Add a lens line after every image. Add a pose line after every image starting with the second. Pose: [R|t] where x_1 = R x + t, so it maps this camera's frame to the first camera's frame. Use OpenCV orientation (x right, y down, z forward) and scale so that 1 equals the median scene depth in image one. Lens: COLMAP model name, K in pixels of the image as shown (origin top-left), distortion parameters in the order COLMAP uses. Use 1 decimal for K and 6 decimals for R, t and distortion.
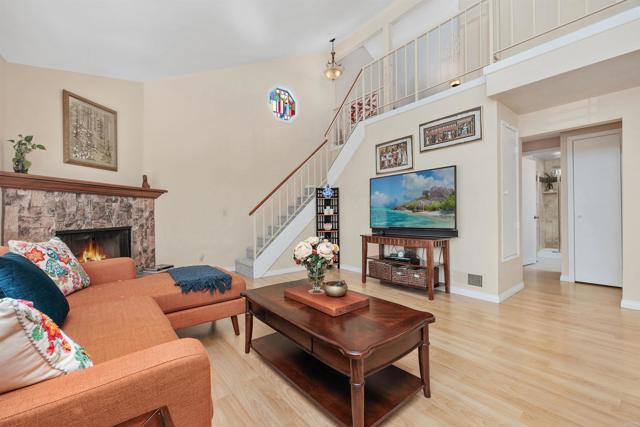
lens RADIAL K [[269.9, 0, 320.0], [0, 269.9, 213.5], [0, 0, 1]] dist [-0.002294, -0.000225]
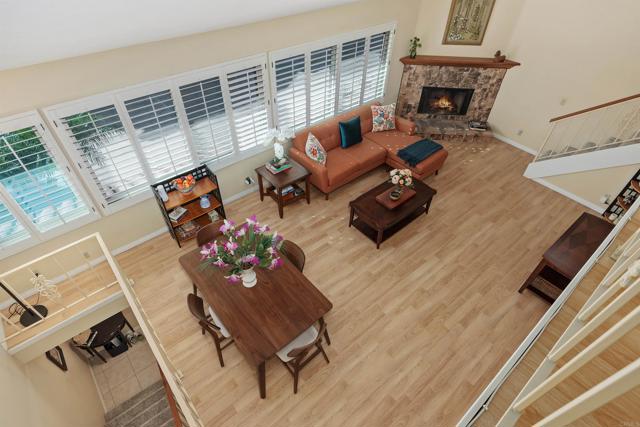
lens RADIAL K [[346.4, 0, 320.0], [0, 346.4, 213.5], [0, 0, 1]] dist [0.014848, 0.000077]
pose [[0.026932, 0.700190, -0.713448, 1.004055], [-0.021733, 0.713948, 0.699861, -0.732557], [0.999401, -0.003344, 0.034445, 0.145247]]
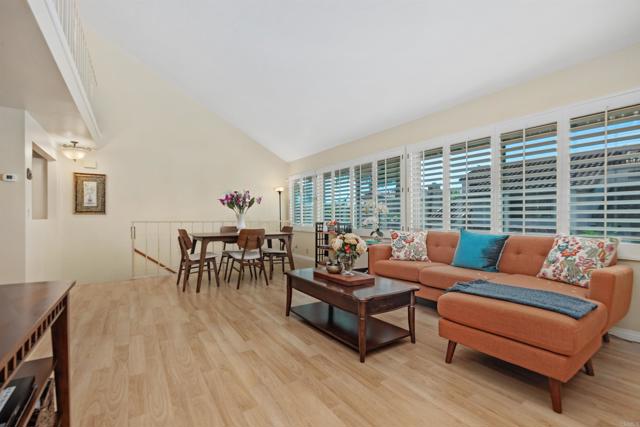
lens RADIAL K [[281.9, 0, 317.0], [0, 281.9, 216.3], [0, 0, 1]] dist [-0.002643, -0.000231]
pose [[-0.995960, 0.011694, 0.089038, 0.006212], [0.011261, 0.999922, -0.005360, 0.003607], [-0.089094, -0.004336, -0.996014, 1.194716]]
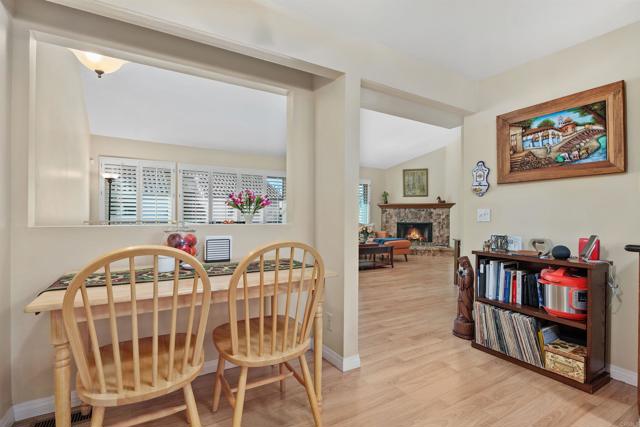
lens RADIAL K [[306.5, 0, 317.6], [0, 306.5, 212.6], [0, 0, 1]] dist [-0.005216, -0.000559]
pose [[-0.137800, 0.000301, -0.990460, 1.722395], [-0.003956, 0.999992, 0.000854, -0.027503], [0.990452, 0.004036, -0.137798, 0.461925]]
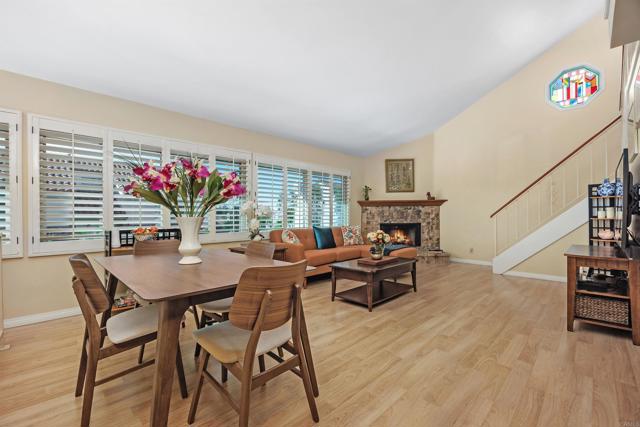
lens RADIAL K [[274.5, 0, 318.6], [0, 274.5, 212.8], [0, 0, 1]] dist [-0.003964, -0.000132]
pose [[0.107947, 0.002017, -0.994155, 0.975742], [0.005172, 0.999983, 0.002590, -0.024917], [0.994143, -0.005421, 0.107934, 0.164441]]
